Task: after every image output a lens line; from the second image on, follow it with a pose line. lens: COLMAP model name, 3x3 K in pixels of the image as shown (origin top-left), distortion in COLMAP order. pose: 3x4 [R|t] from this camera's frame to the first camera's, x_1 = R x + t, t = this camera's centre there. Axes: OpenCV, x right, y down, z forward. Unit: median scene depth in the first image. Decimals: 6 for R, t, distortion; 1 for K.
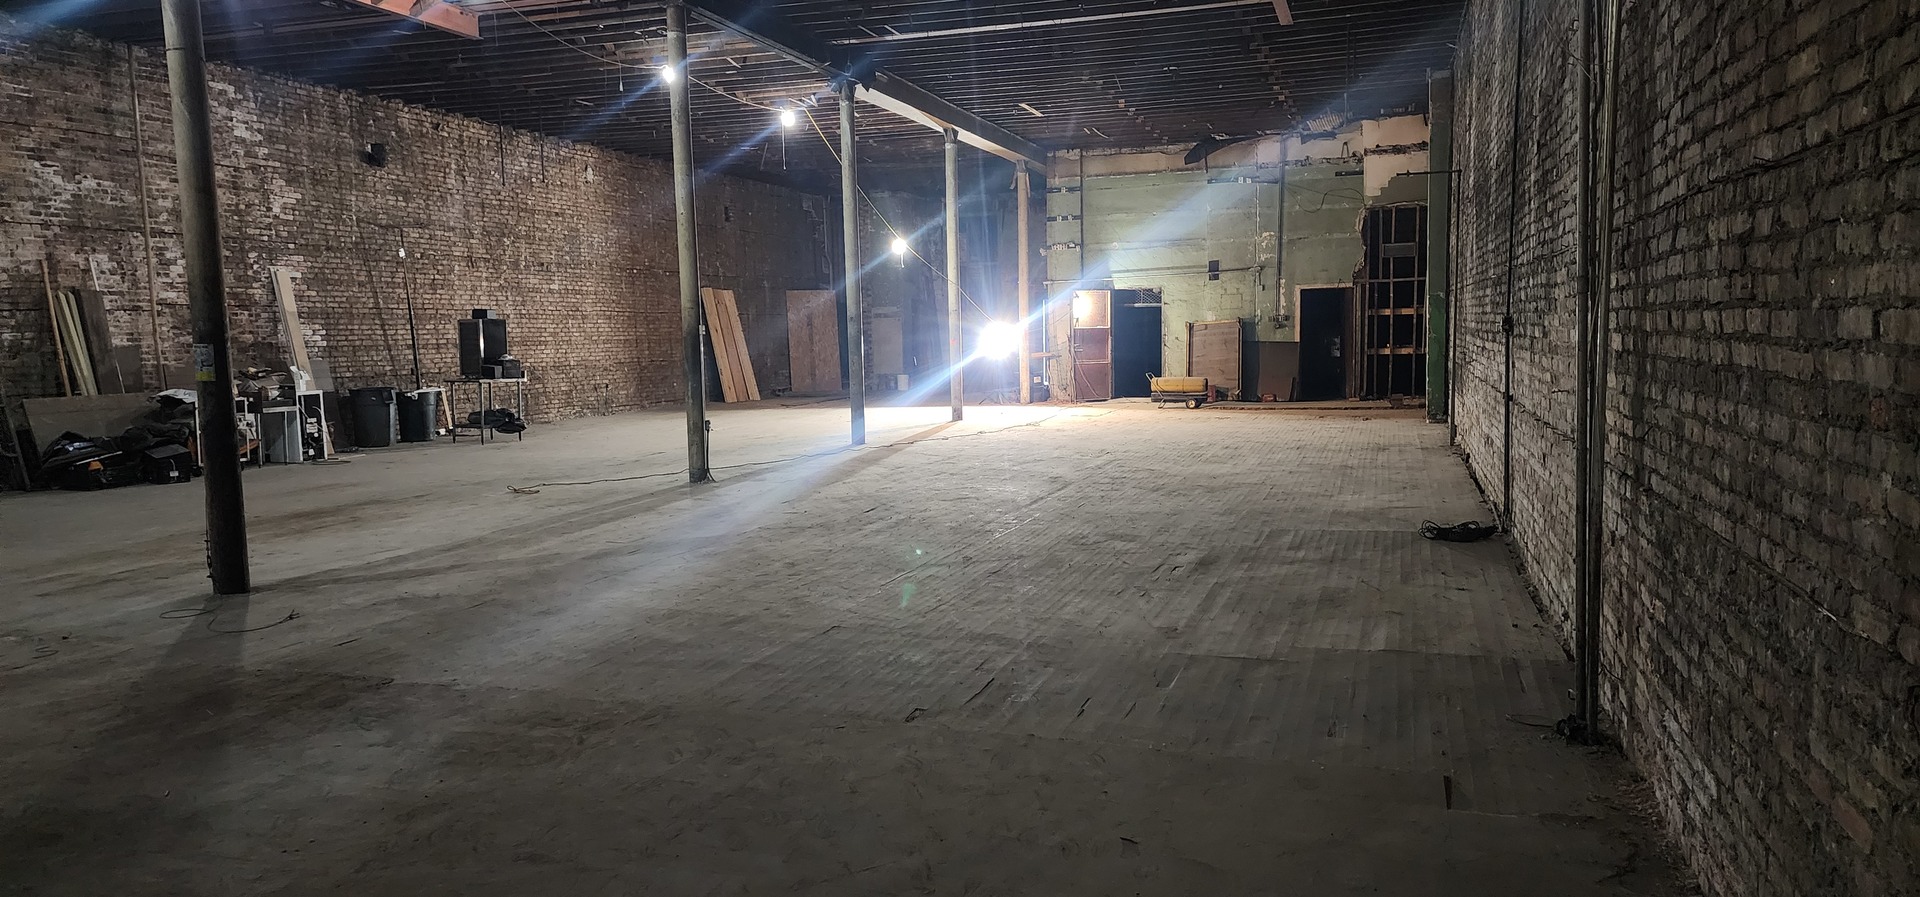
lens RADIAL K [[1283.0, 0, 923.4], [0, 1283.0, 463.5], [0, 0, 1]] dist [0.083467, -0.064605]
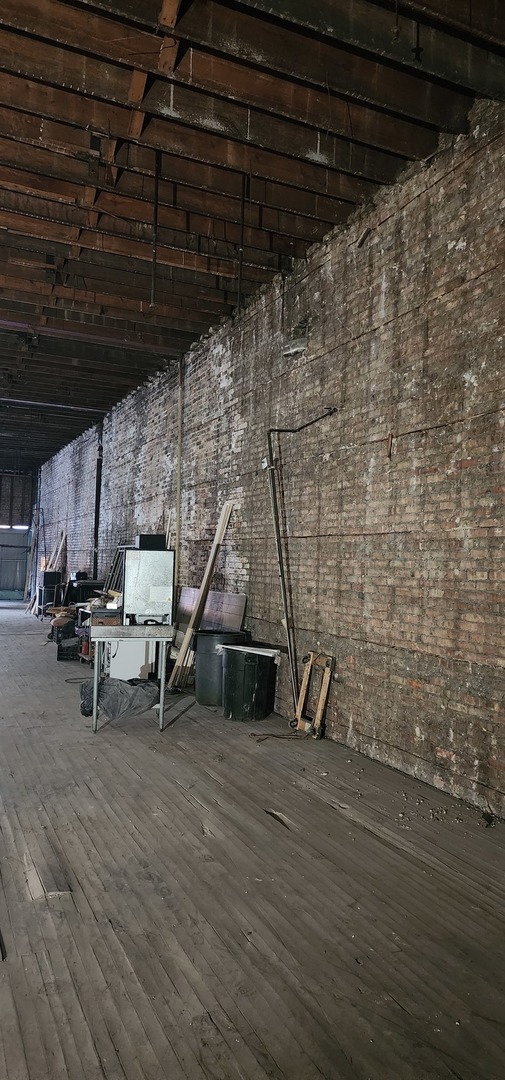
lens RADIAL K [[721.7, 0, 262.4], [0, 721.7, 526.0], [0, 0, 1]] dist [0.083467, -0.064605]
pose [[-0.721676, -0.036588, -0.691264, -0.088836], [-0.087944, 0.995357, 0.039130, -0.111199], [0.686622, 0.089032, -0.721542, 1.018349]]
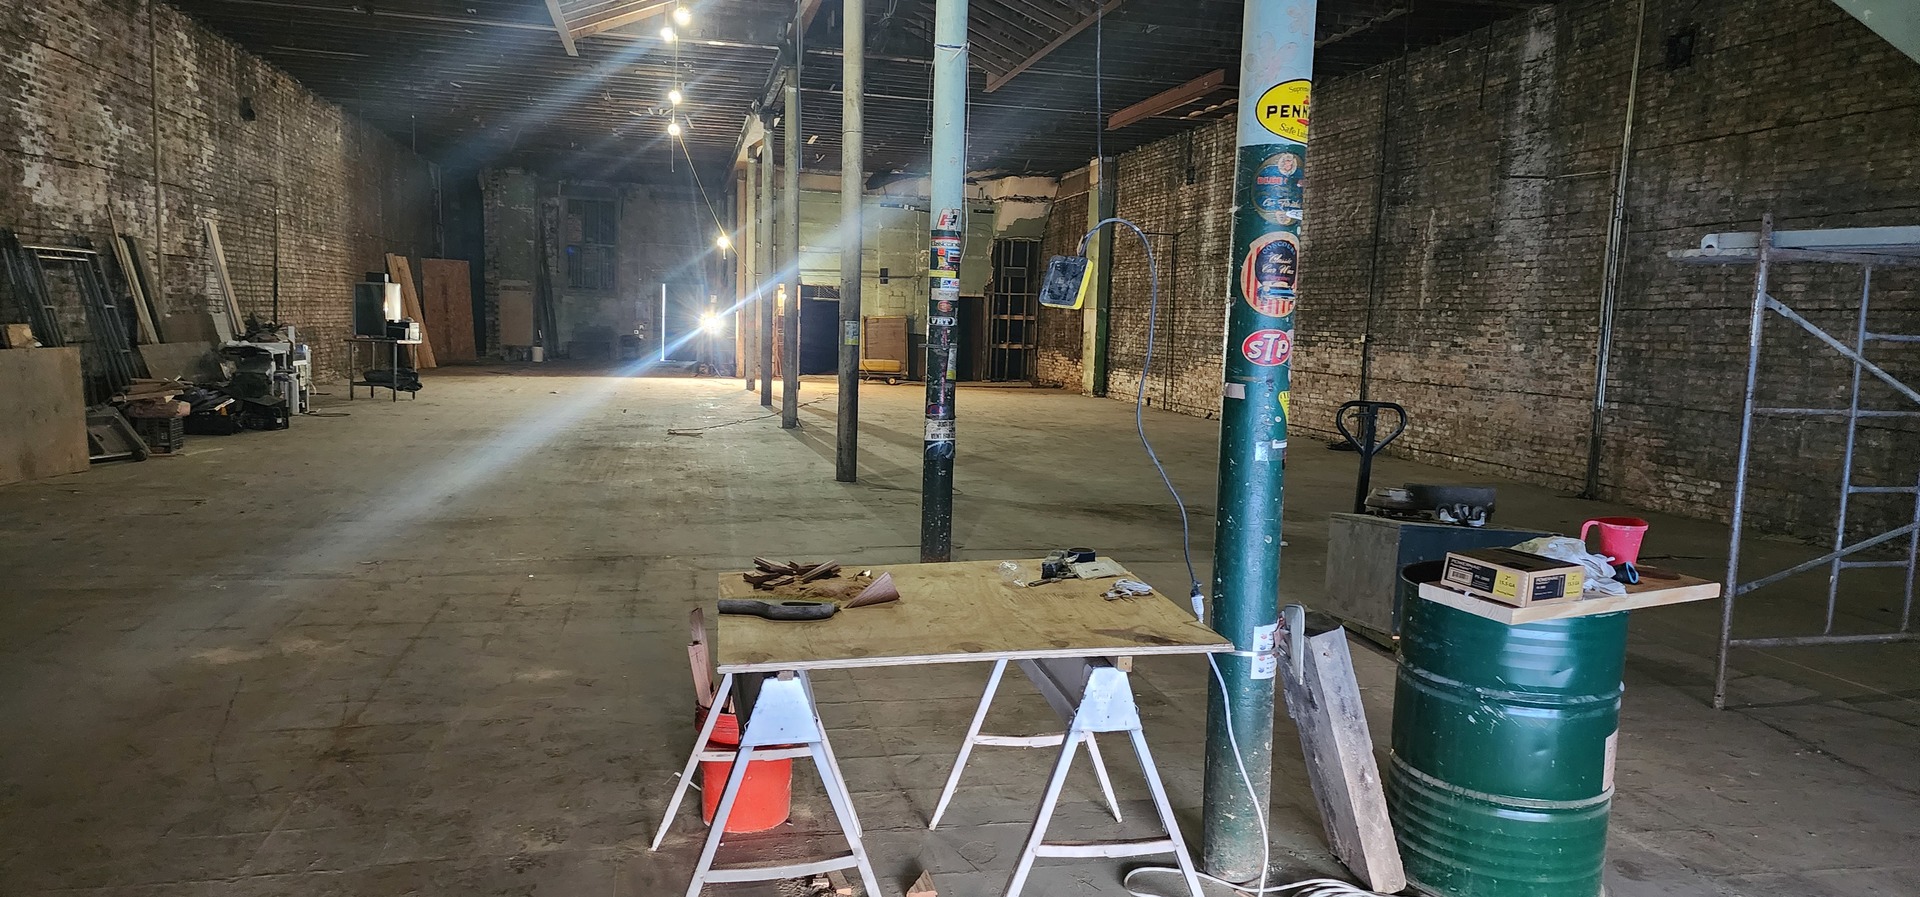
lens RADIAL K [[1283.0, 0, 995.2], [0, 1283.0, 453.2], [0, 0, 1]] dist [0.083467, -0.064605]
pose [[0.838558, -0.008201, 0.544751, -0.383018], [0.006655, 0.999966, 0.004811, 0.018843], [-0.544772, -0.000409, 0.838584, -0.116271]]
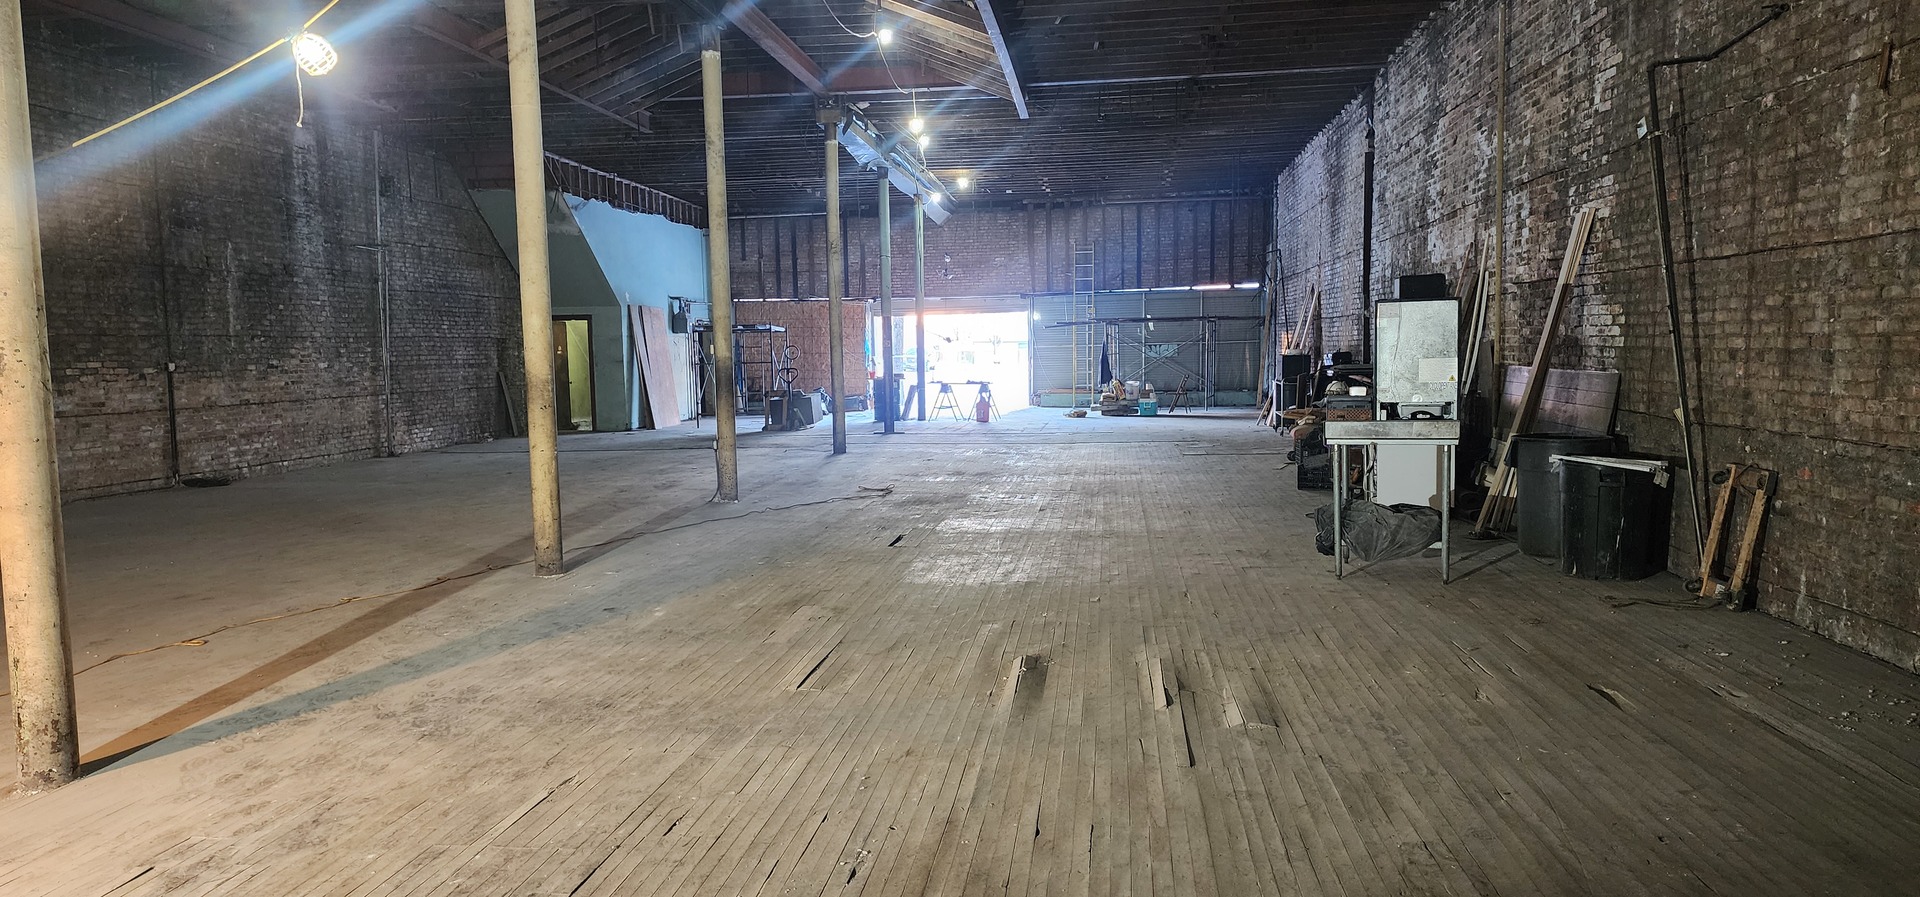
lens RADIAL K [[1283.0, 0, 949.9], [0, 1283.0, 456.6], [0, 0, 1]] dist [0.083467, -0.064605]
pose [[-0.977457, 0.058957, -0.202735, -0.074854], [0.019105, 0.980981, 0.193162, -0.112843], [0.210267, 0.184934, -0.959993, 1.072863]]
